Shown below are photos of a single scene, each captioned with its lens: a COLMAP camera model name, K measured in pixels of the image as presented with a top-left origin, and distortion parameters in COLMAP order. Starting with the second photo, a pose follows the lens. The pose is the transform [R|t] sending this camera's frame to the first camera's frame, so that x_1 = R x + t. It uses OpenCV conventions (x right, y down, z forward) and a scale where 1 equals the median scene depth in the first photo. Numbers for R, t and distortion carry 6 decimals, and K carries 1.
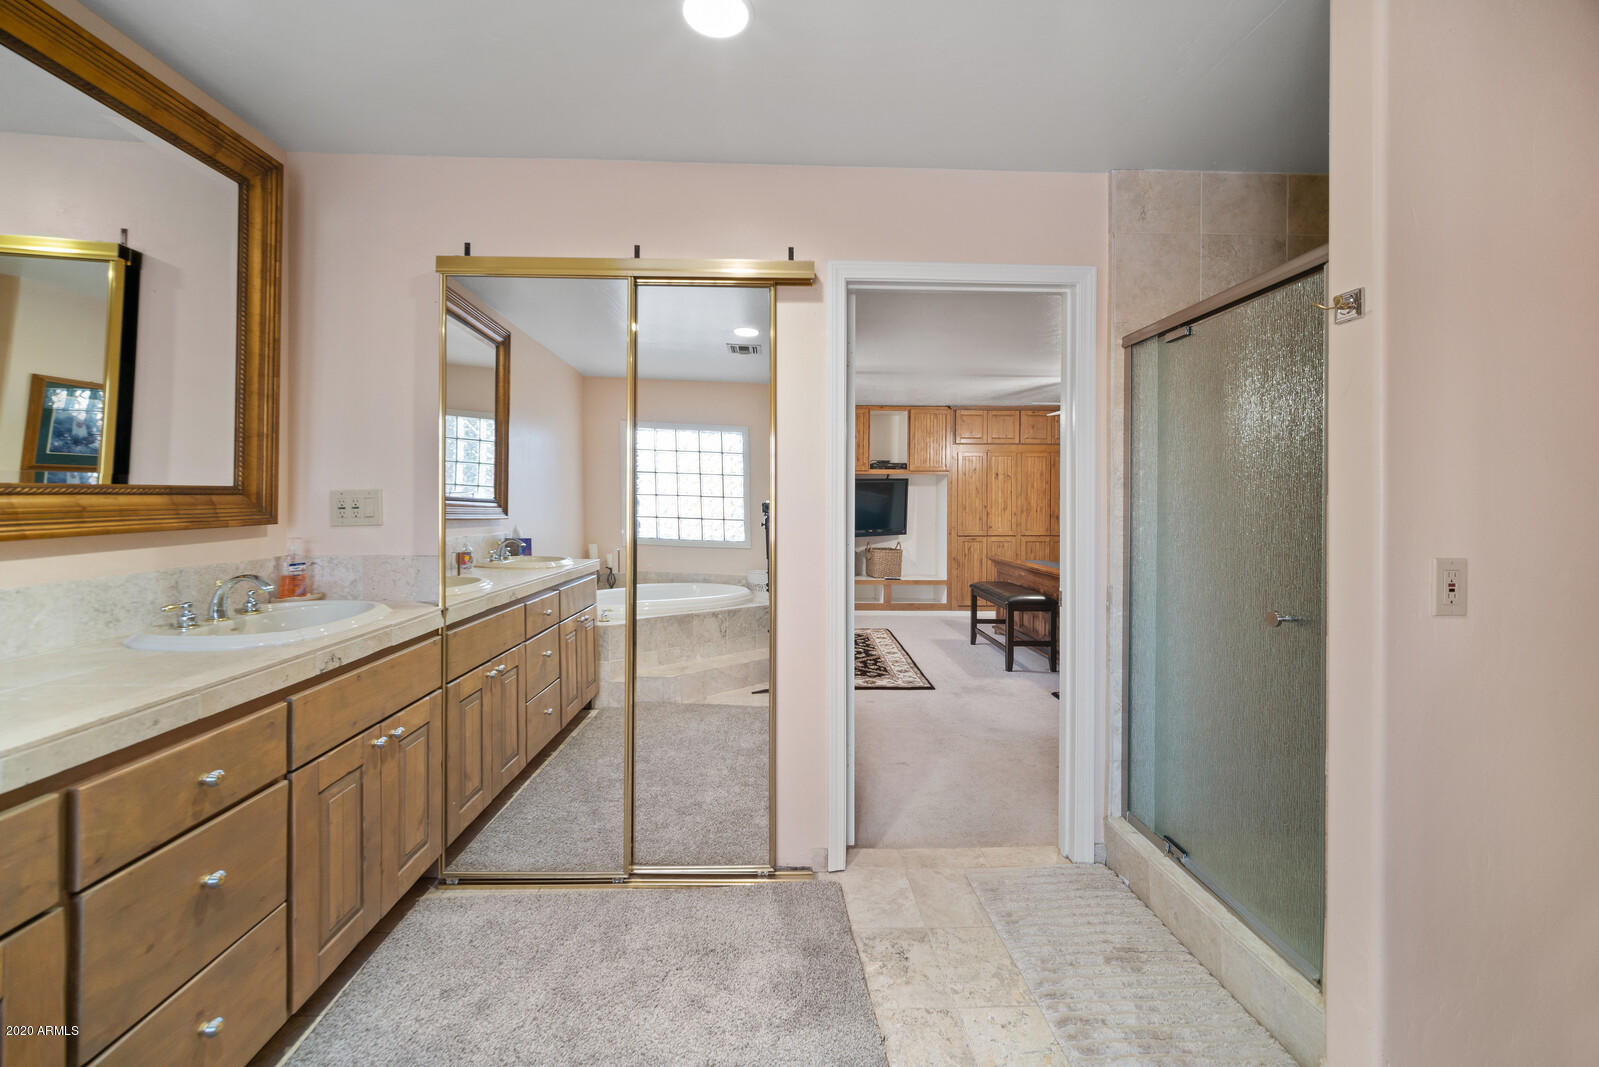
lens RADIAL K [[640.1, 0, 785.5], [0, 640.1, 504.2], [0, 0, 1]] dist [-0.002374, 0.000823]
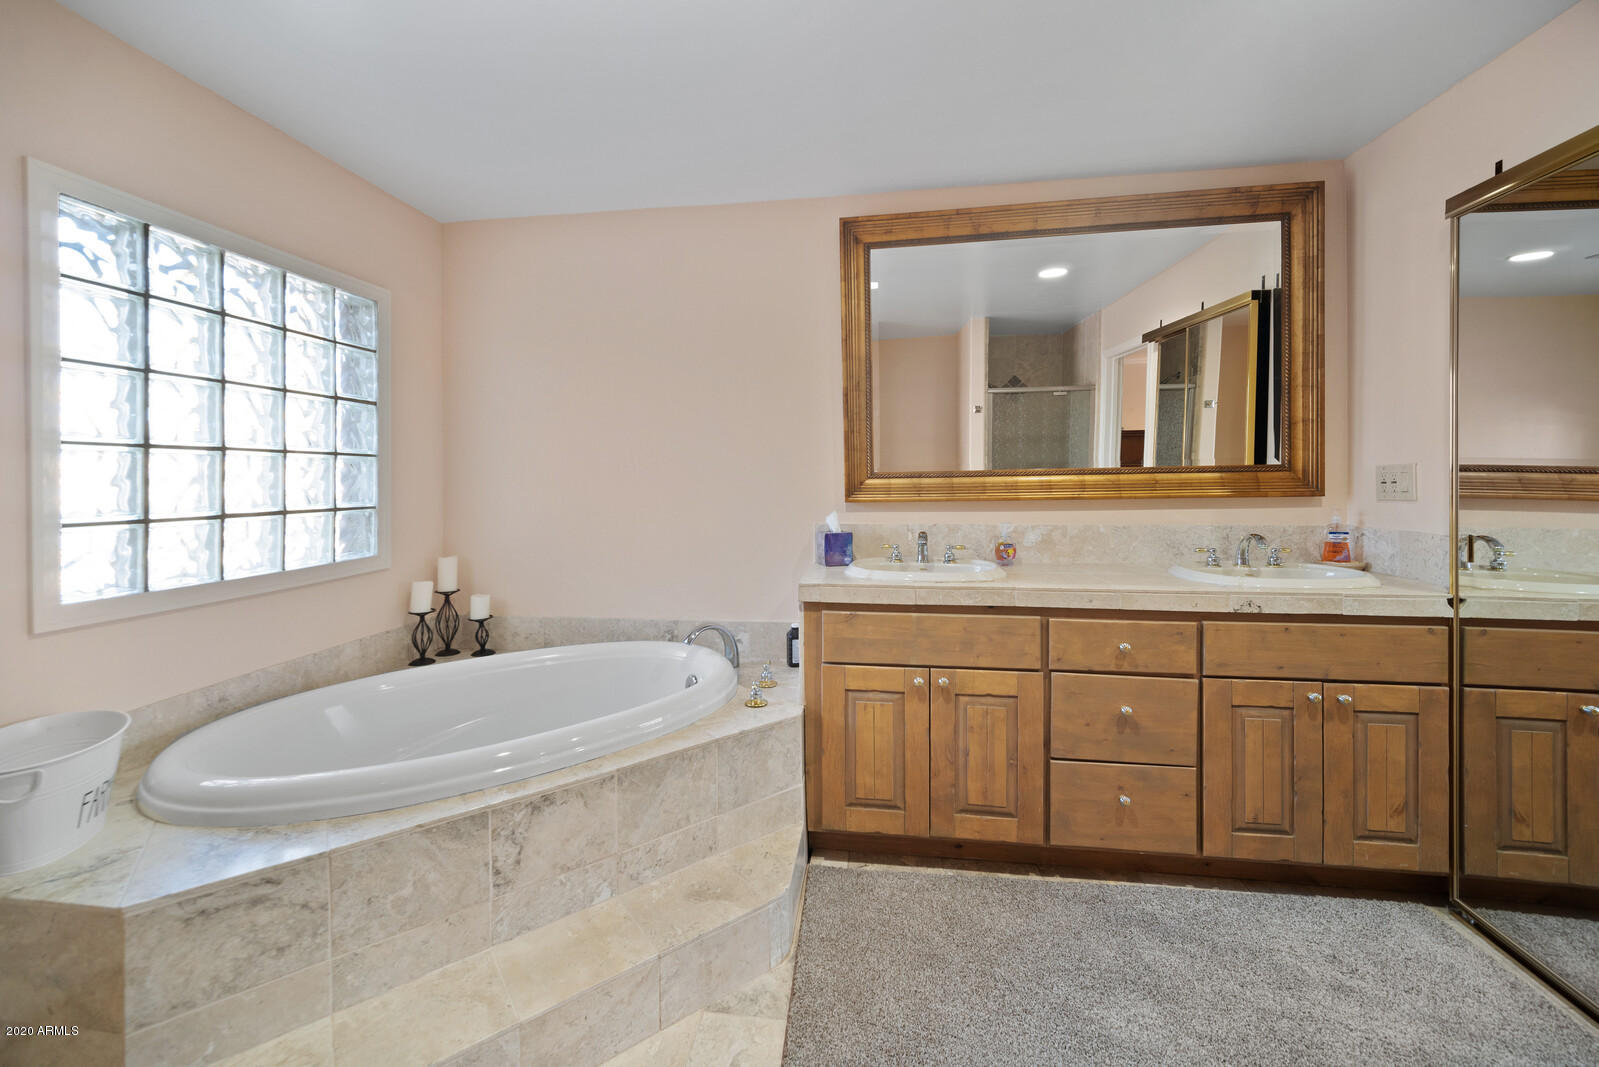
lens RADIAL K [[640.1, 0, 792.3], [0, 640.1, 483.1], [0, 0, 1]] dist [-0.002374, 0.000823]
pose [[-0.173976, 0.004521, -0.984740, 0.501476], [0.000860, 0.999990, 0.004439, 0.001589], [0.984750, -0.000075, -0.173978, 0.265748]]
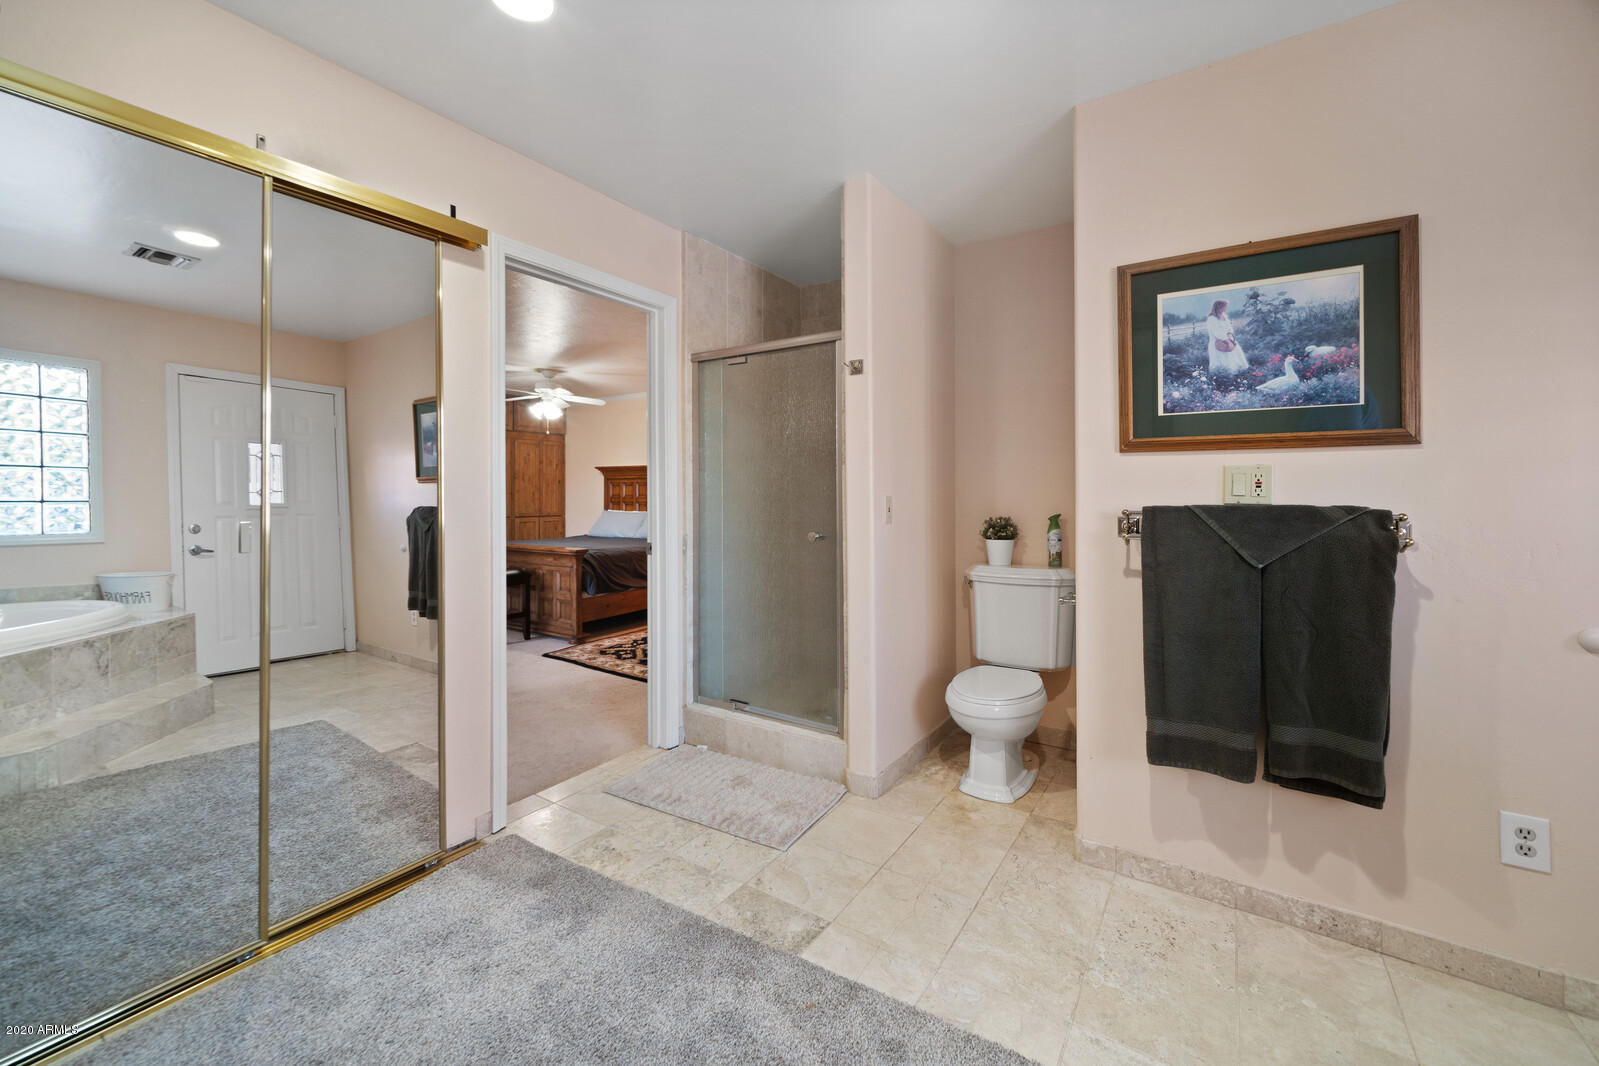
lens RADIAL K [[640.1, 0, 779.7], [0, 640.1, 487.9], [0, 0, 1]] dist [-0.002374, 0.000823]
pose [[0.592291, 0.000805, 0.805724, -0.526547], [0.007474, 0.999951, -0.006492, 0.041884], [-0.805690, 0.009867, 0.592256, 0.032739]]
